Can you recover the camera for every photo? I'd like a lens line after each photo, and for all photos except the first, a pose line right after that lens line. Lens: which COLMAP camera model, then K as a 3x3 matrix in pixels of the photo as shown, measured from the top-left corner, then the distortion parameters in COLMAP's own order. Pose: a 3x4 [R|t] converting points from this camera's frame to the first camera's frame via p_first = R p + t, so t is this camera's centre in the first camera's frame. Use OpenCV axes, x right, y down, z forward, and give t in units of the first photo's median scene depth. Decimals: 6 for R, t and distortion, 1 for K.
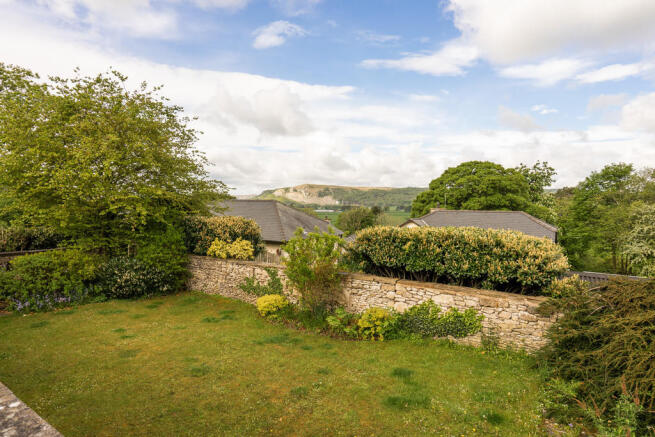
lens RADIAL K [[390.7, 0, 326.9], [0, 390.7, 218.3], [0, 0, 1]] dist [0.007124, 0.004015]
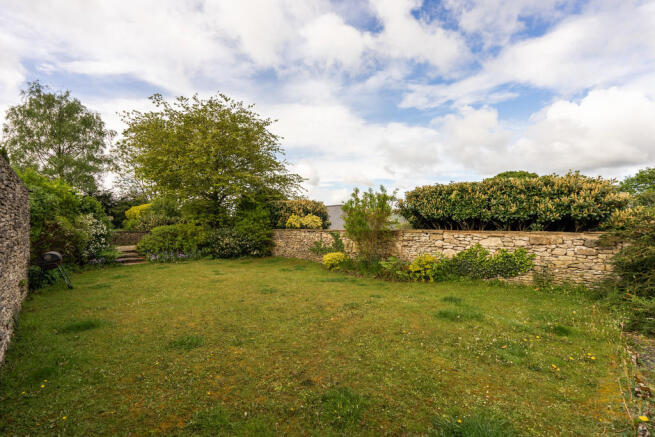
lens RADIAL K [[293.7, 0, 327.6], [0, 293.7, 219.0], [0, 0, 1]] dist [-0.002214, 0.000847]
pose [[0.980530, -0.026421, -0.194584, 0.017807], [0.016547, 0.998500, -0.052194, 0.163611], [0.195671, 0.047958, 0.979496, 0.120224]]
